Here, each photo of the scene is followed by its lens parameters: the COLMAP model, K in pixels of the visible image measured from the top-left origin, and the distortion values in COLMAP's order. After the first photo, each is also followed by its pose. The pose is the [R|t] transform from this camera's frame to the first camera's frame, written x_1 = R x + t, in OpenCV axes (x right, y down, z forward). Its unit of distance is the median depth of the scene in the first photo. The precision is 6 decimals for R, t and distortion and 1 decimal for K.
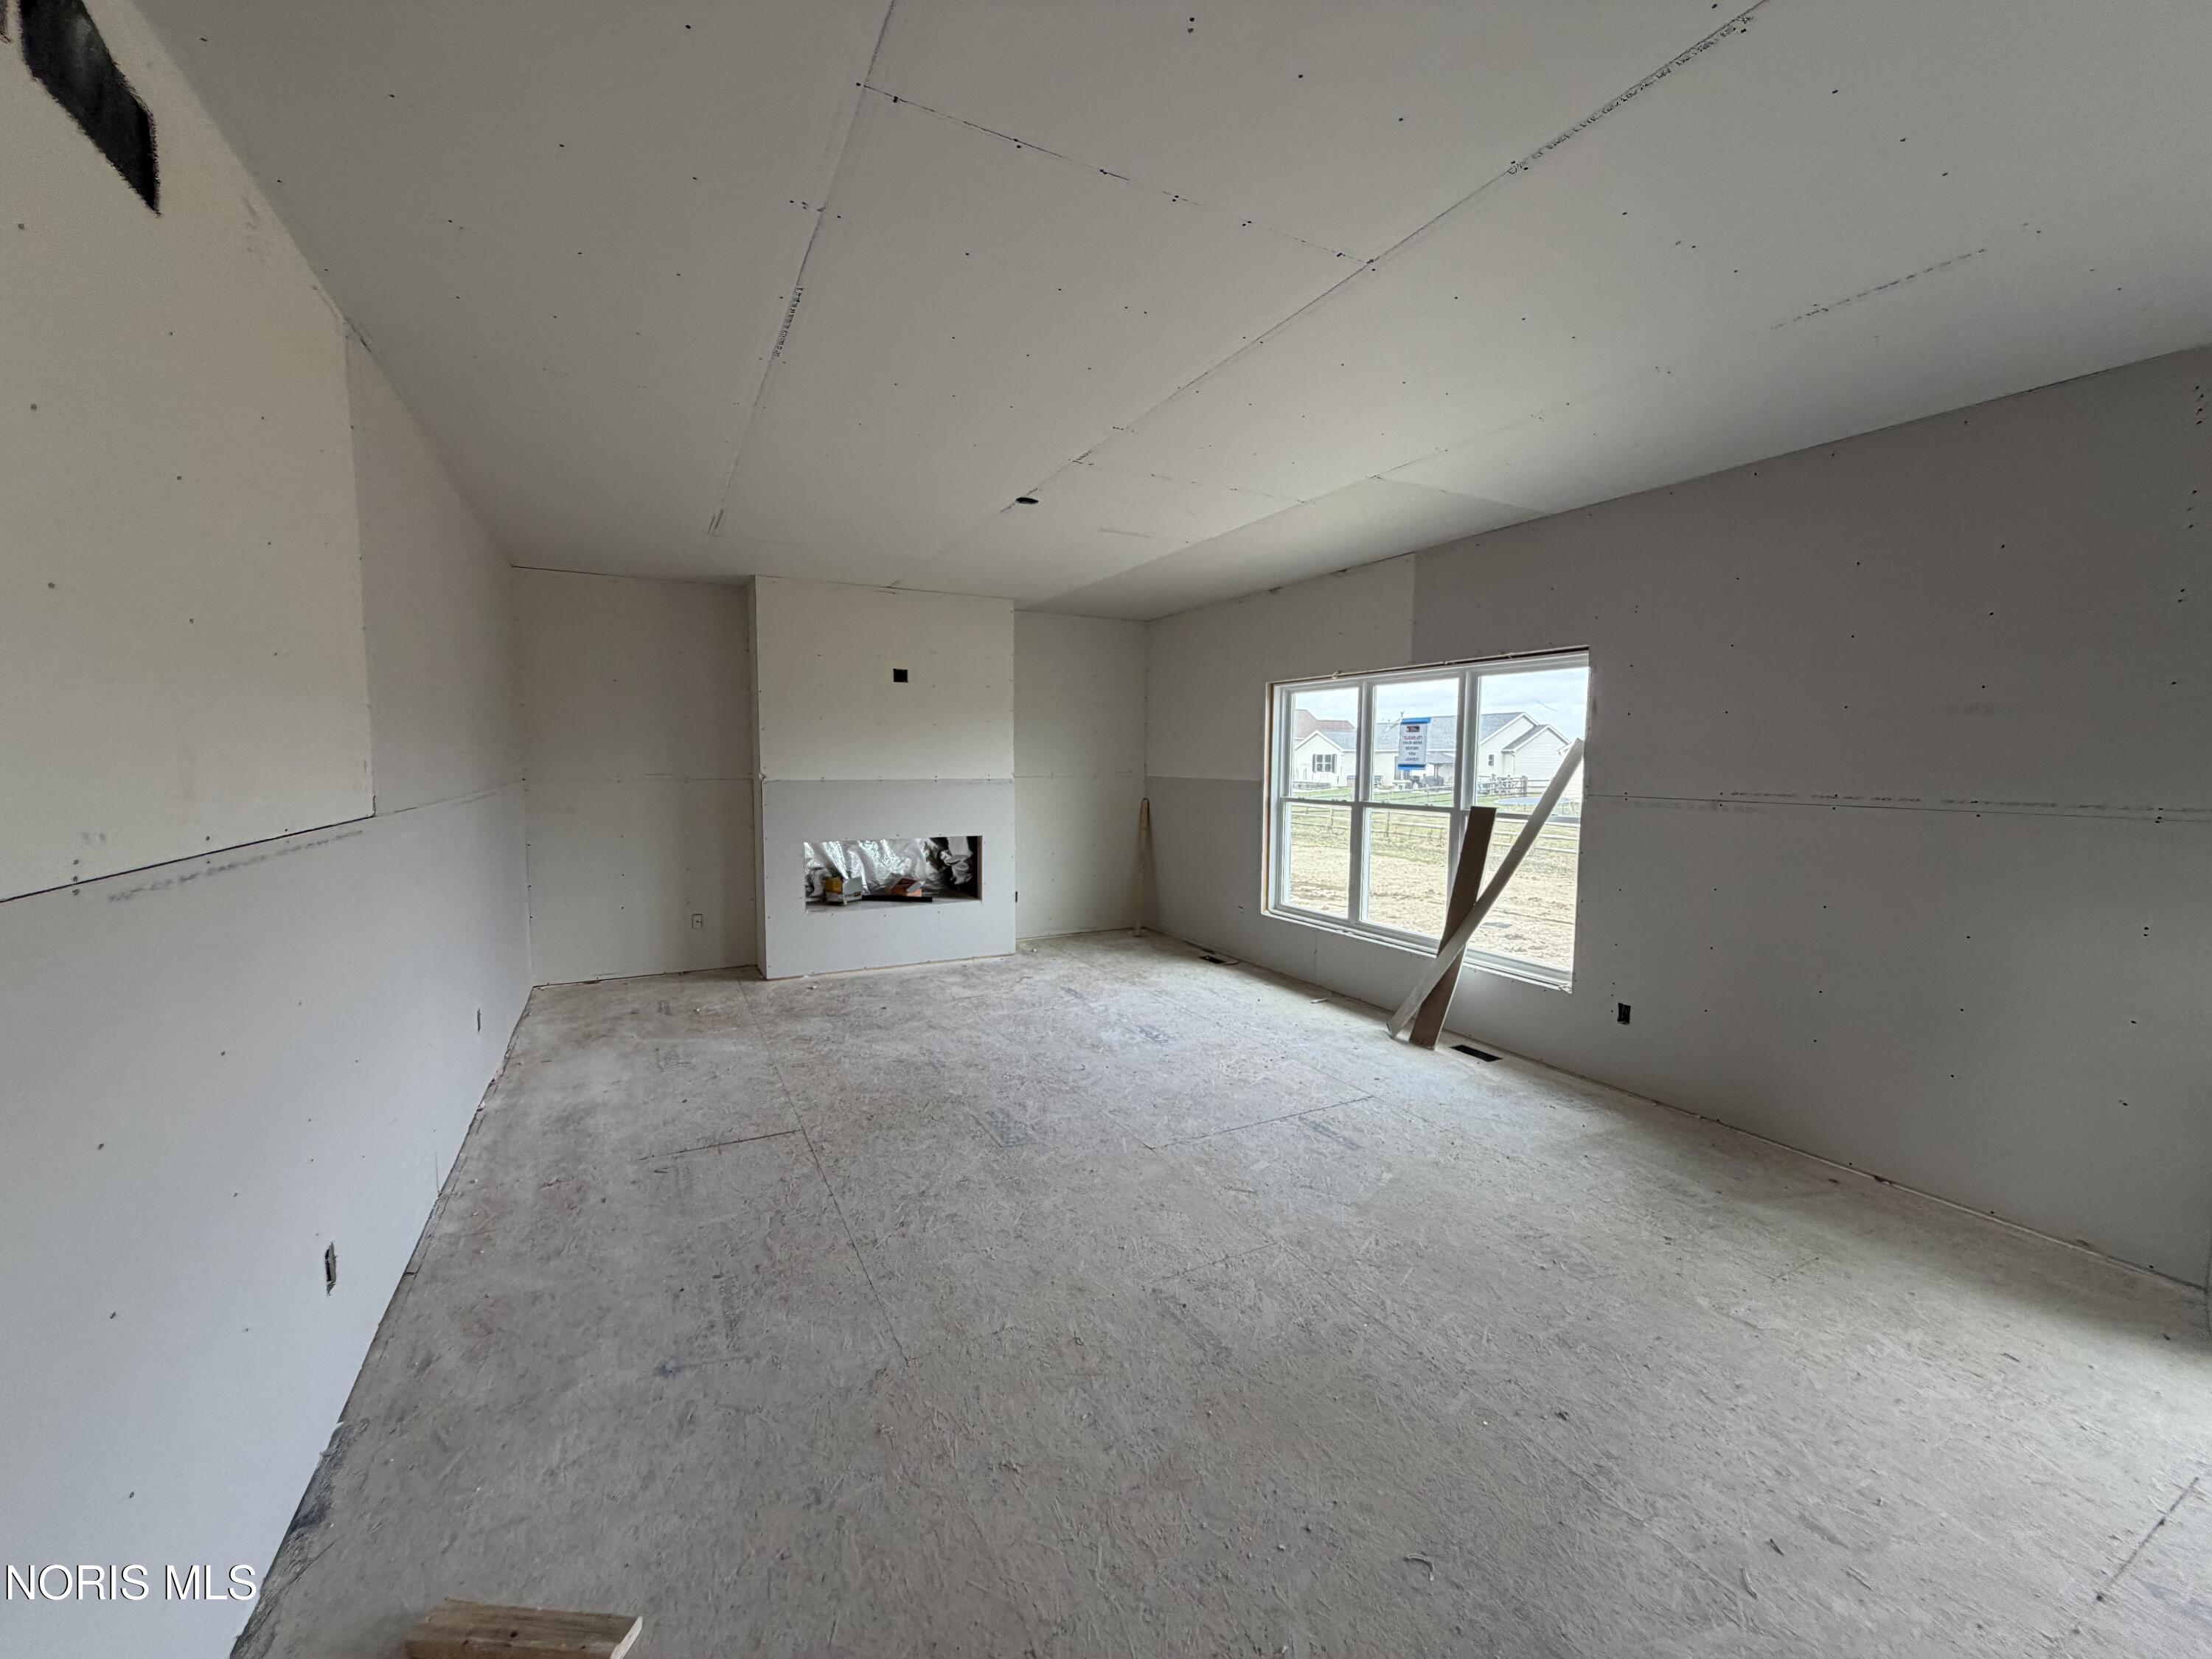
lens RADIAL K [[881.1, 0, 1100.2], [0, 881.1, 829.0], [0, 0, 1]] dist [-0.000943, 0.000384]
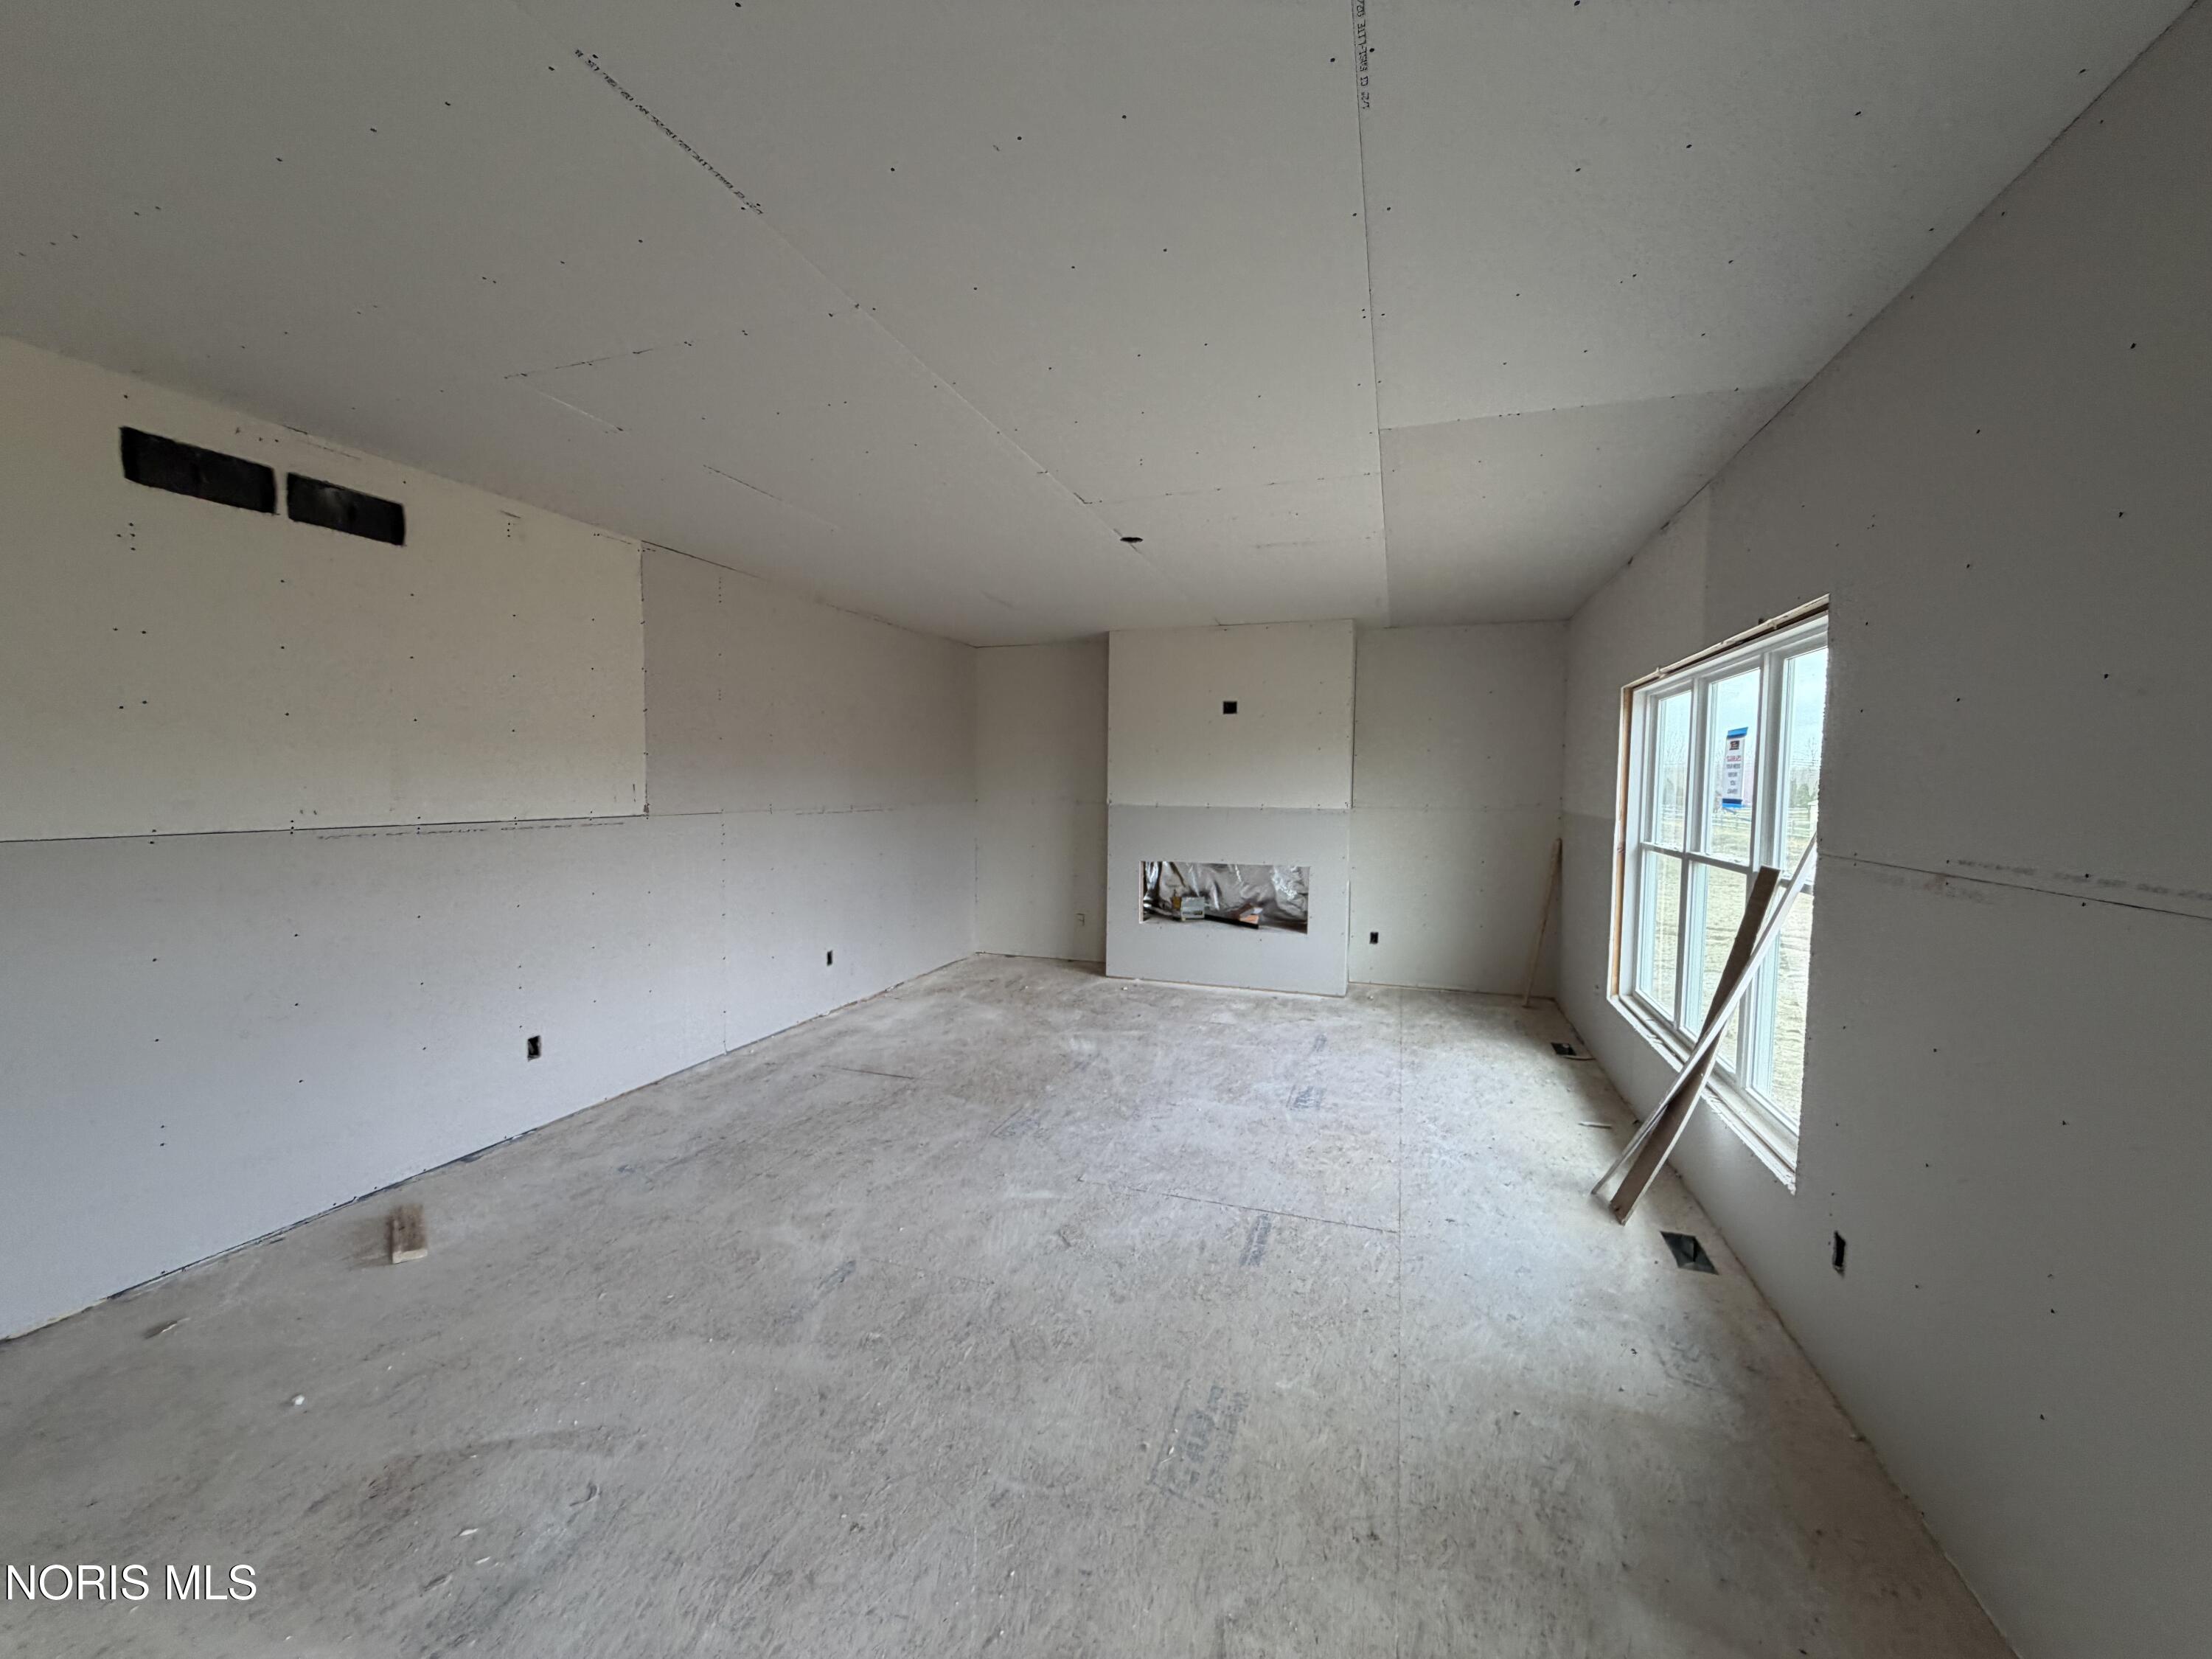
lens RADIAL K [[881.1, 0, 1100.2], [0, 881.1, 829.0], [0, 0, 1]] dist [-0.000943, 0.000384]
pose [[0.686801, 0.039935, -0.725747, 0.554120], [-0.064936, 0.997868, -0.006542, -0.017772], [0.723939, 0.051620, 0.687930, 0.226990]]
